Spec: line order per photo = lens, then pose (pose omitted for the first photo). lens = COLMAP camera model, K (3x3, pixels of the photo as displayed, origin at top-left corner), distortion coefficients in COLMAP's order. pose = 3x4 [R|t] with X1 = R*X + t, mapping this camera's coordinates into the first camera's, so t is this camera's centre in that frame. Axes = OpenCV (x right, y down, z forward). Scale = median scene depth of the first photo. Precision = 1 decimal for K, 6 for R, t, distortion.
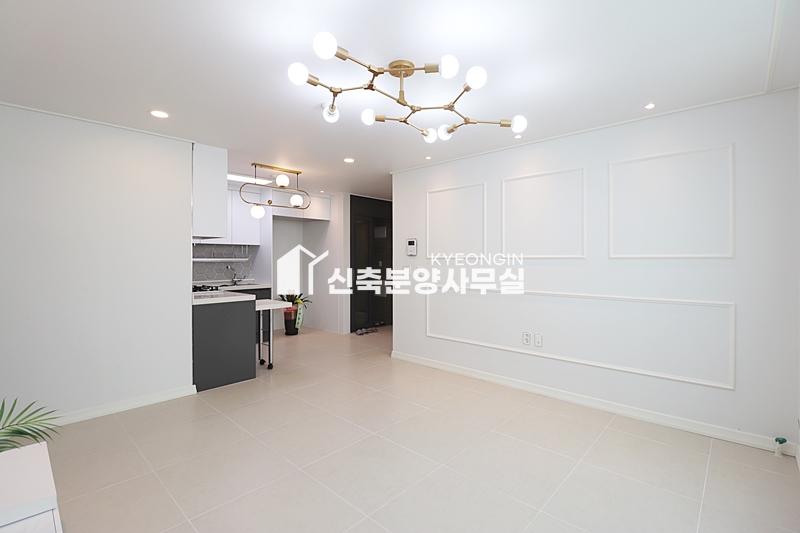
lens RADIAL K [[369.4, 0, 405.6], [0, 369.4, 260.5], [0, 0, 1]] dist [0.002393, -0.013882]
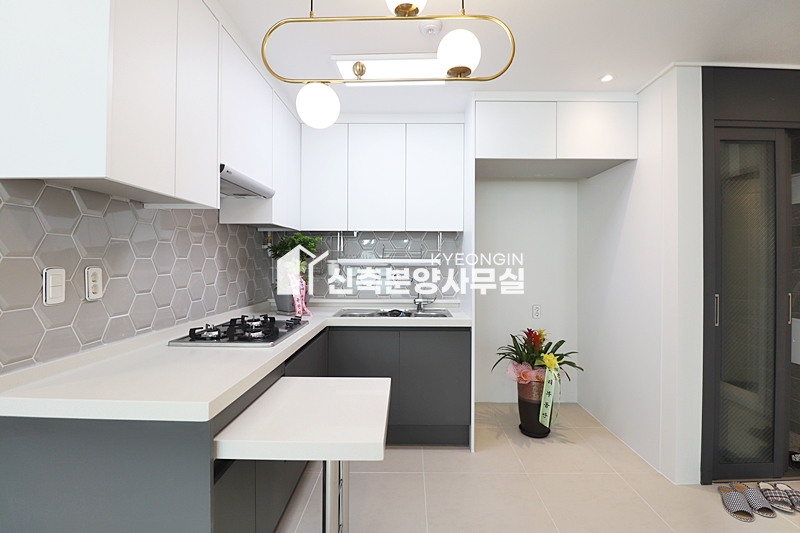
lens RADIAL K [[382.5, 0, 411.0], [0, 382.5, 258.0], [0, 0, 1]] dist [-0.000131, -0.000405]
pose [[0.680865, -0.003476, -0.732401, -0.078979], [-0.015281, 0.999704, -0.018951, 0.004728], [0.732250, 0.024095, 0.680610, 0.594048]]
